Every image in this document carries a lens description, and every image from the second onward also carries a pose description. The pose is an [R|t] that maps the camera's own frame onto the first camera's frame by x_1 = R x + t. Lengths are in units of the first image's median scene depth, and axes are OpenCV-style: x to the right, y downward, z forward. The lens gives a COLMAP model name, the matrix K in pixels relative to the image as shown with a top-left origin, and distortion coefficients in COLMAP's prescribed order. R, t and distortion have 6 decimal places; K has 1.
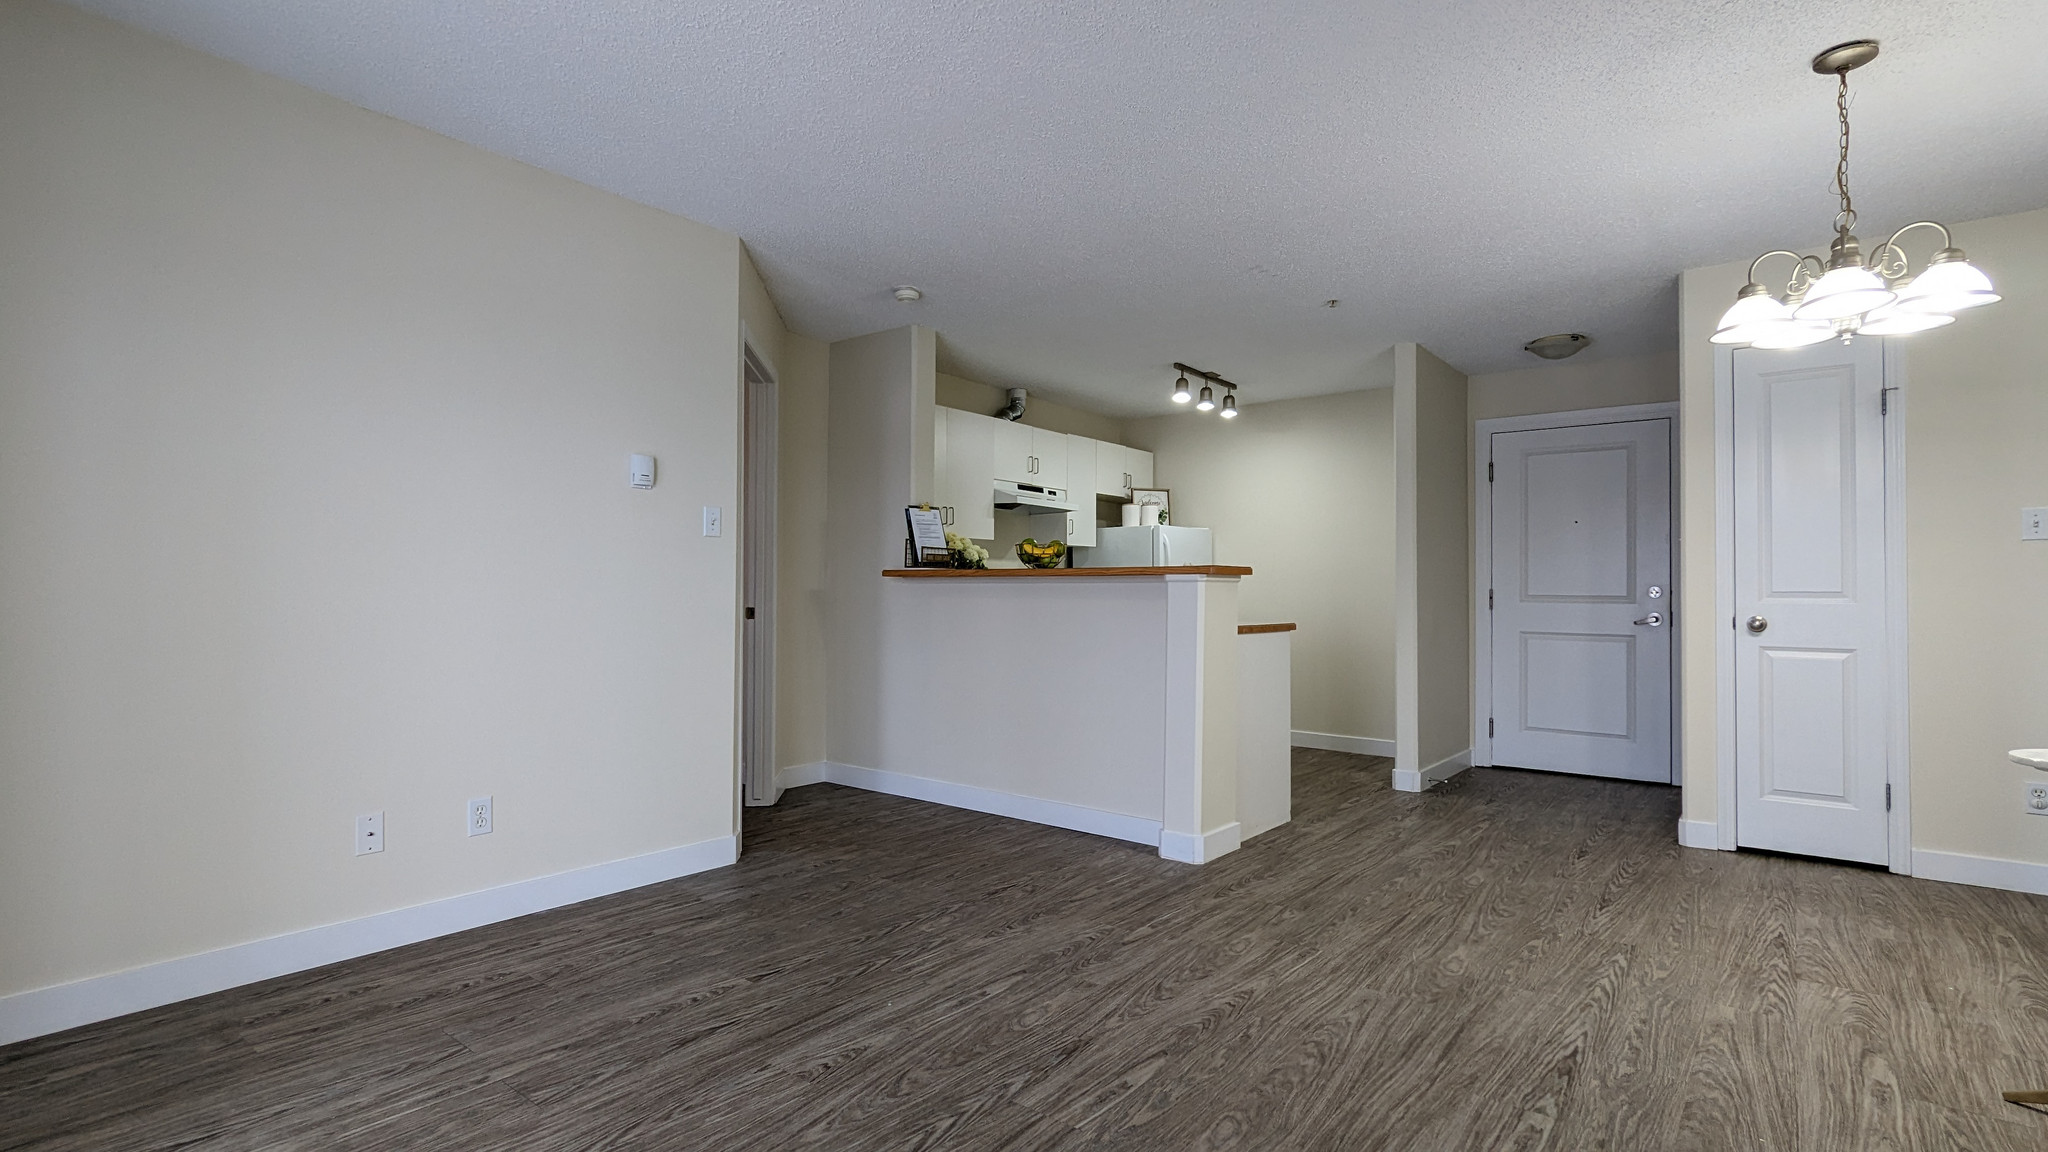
lens RADIAL K [[976.0, 0, 1017.8], [0, 976.0, 585.2], [0, 0, 1]] dist [0.014298, -0.002187]
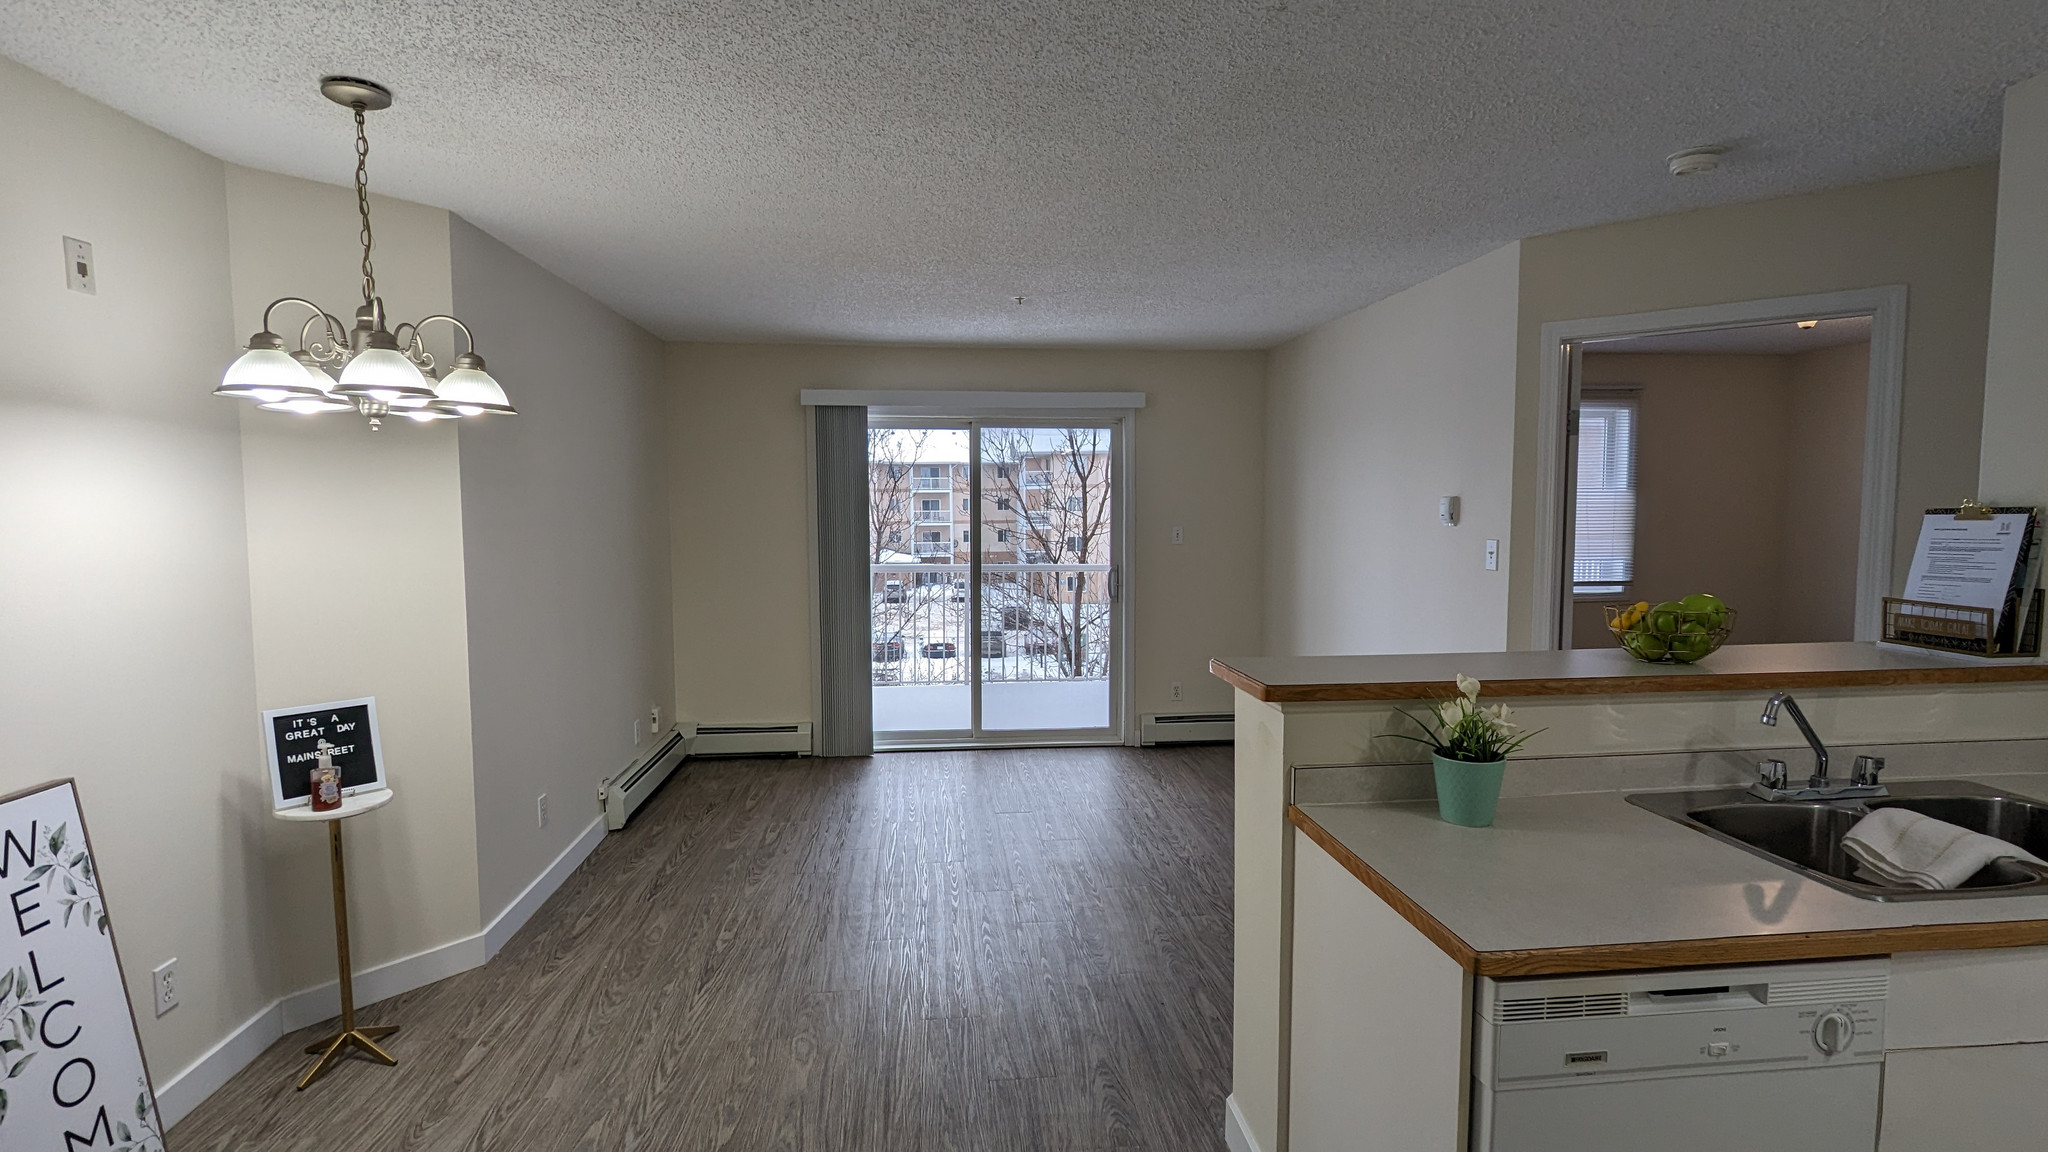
lens RADIAL K [[976.0, 0, 1025.2], [0, 976.0, 576.8], [0, 0, 1]] dist [0.014298, -0.002187]
pose [[-0.712426, 0.053524, -0.699703, 0.913763], [0.008619, 0.997679, 0.067542, -0.143436], [0.701695, 0.042088, -0.711234, 1.769000]]
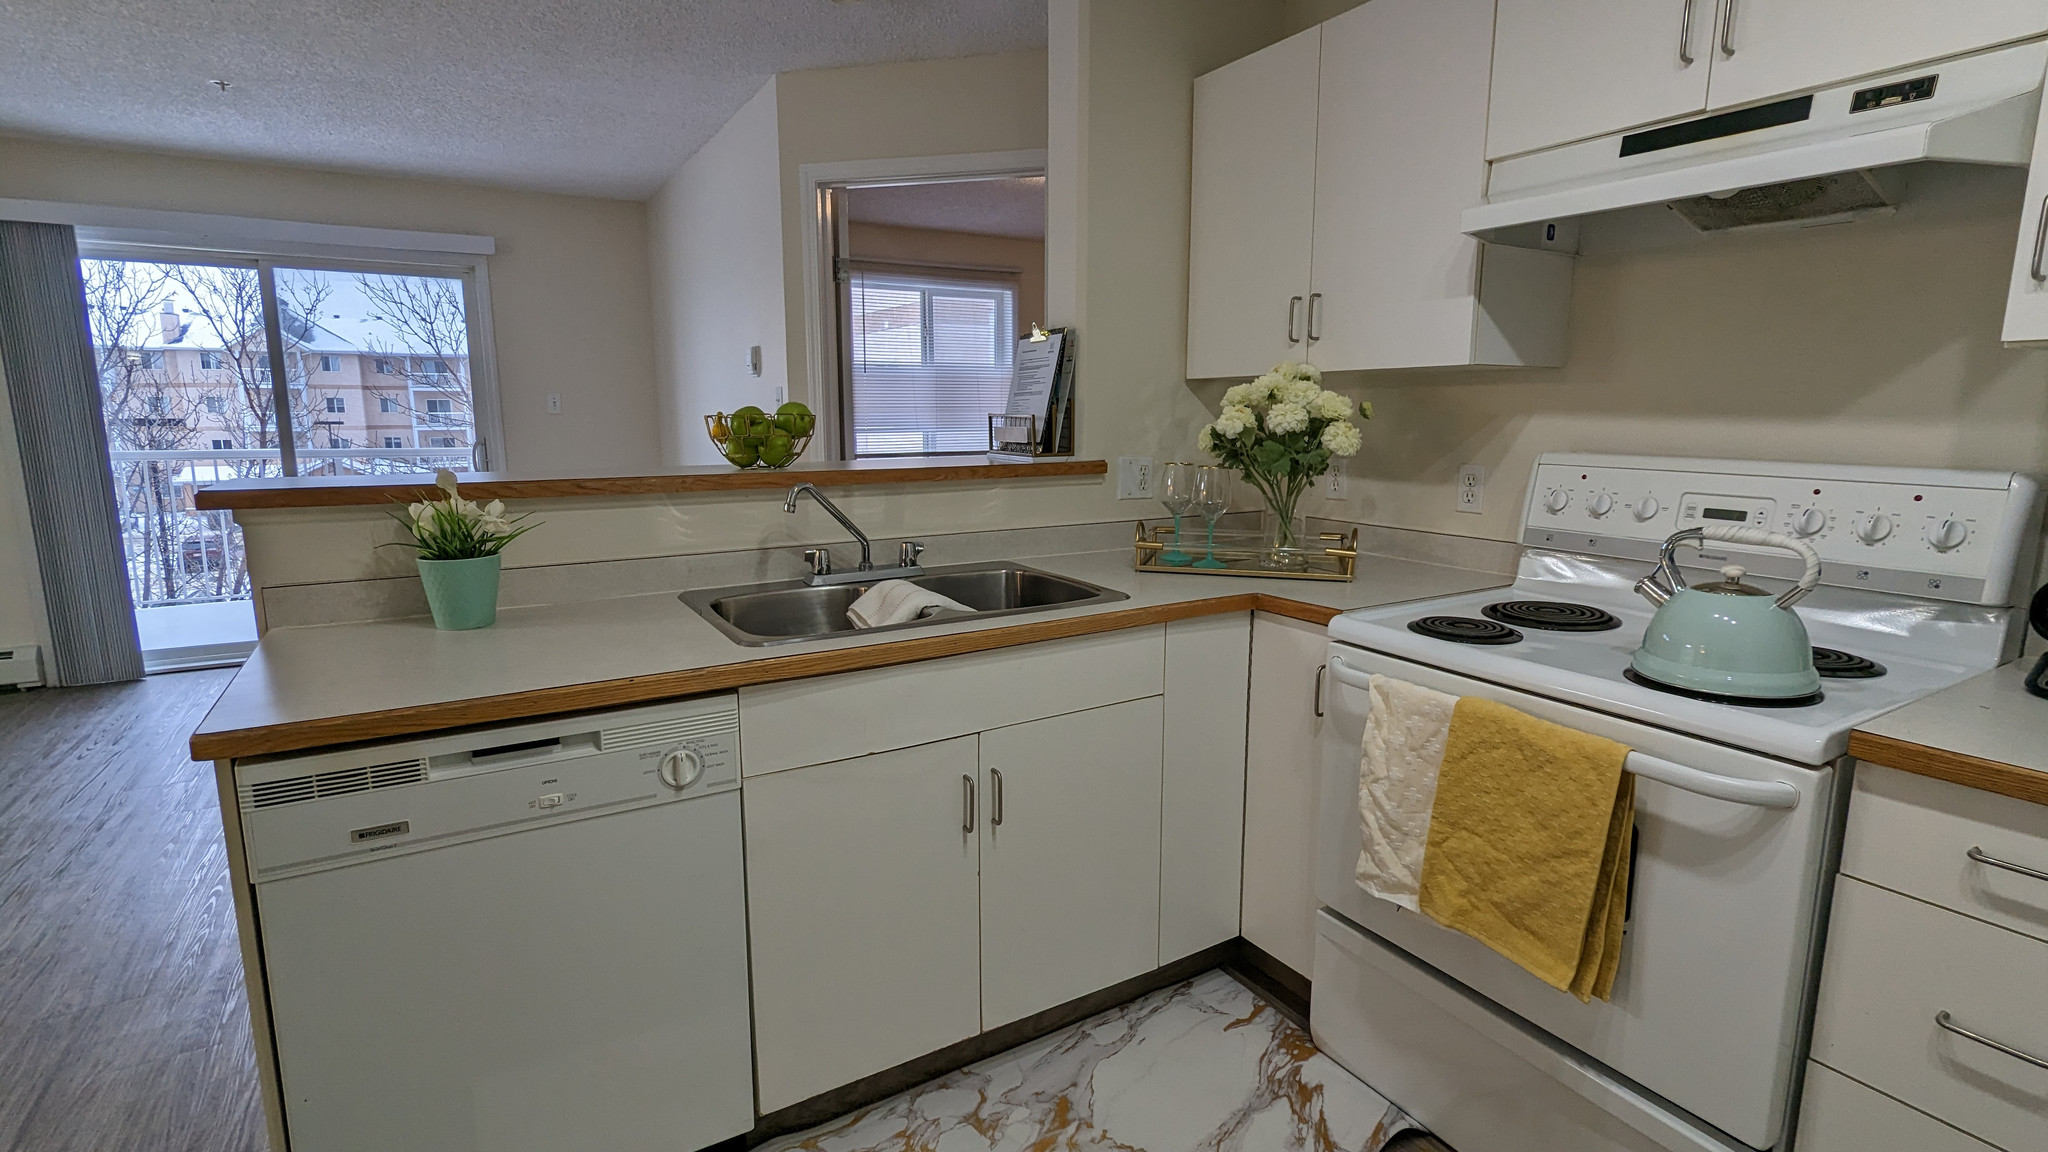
lens RADIAL K [[976.0, 0, 1036.8], [0, 976.0, 575.9], [0, 0, 1]] dist [0.014298, -0.002187]
pose [[-0.364719, 0.153211, -0.918426, 0.685625], [0.008094, 0.986854, 0.161412, -0.062472], [0.931082, 0.051437, -0.361165, 2.067815]]
